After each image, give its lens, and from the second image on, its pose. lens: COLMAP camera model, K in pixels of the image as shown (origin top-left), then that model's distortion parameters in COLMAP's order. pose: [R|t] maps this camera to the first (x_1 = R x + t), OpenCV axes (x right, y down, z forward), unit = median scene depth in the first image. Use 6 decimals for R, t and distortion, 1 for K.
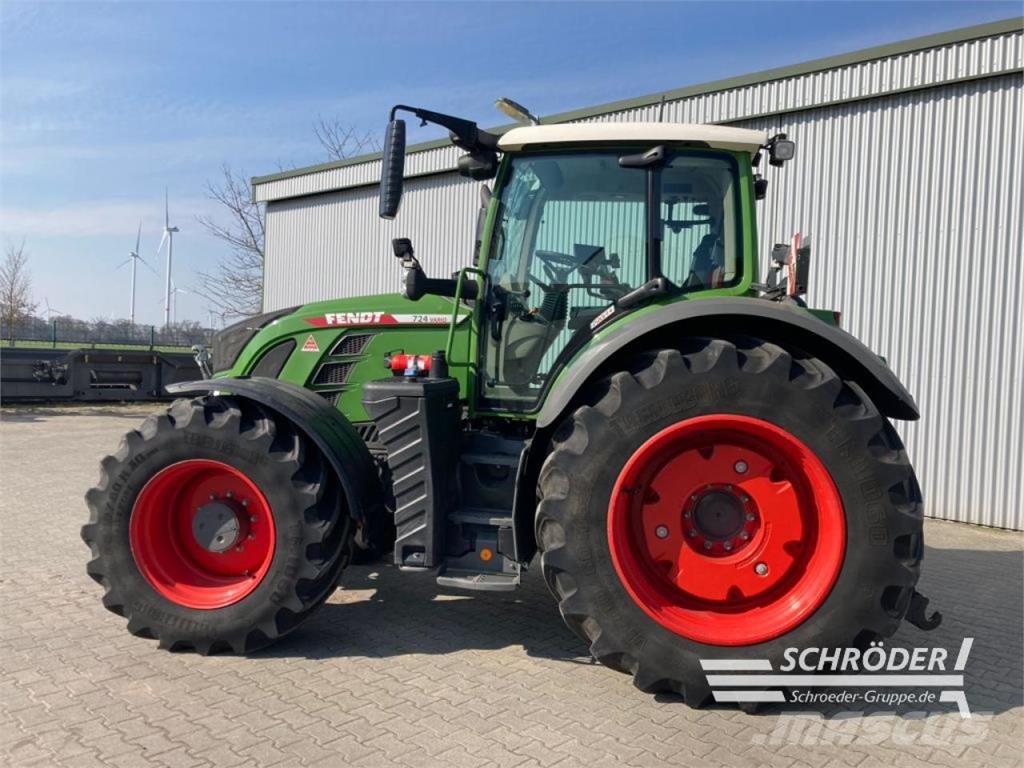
lens RADIAL K [[845.3, 0, 512.7], [0, 845.3, 383.0], [0, 0, 1]] dist [0.061140, -0.072387]
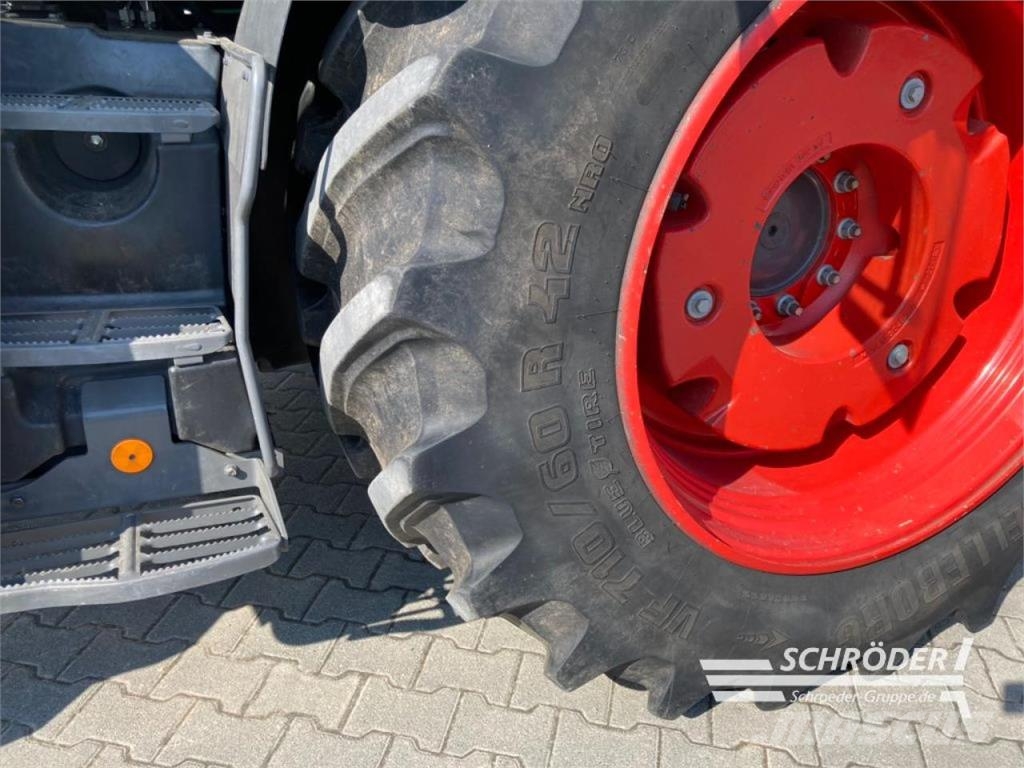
lens RADIAL K [[845.3, 0, 512.7], [0, 845.3, 383.0], [0, 0, 1]] dist [0.061140, -0.072387]
pose [[0.848919, -0.208788, 0.485535, -0.062537], [0.002791, 0.920422, 0.390917, 0.071664], [-0.528516, -0.330502, 0.781946, 0.772866]]
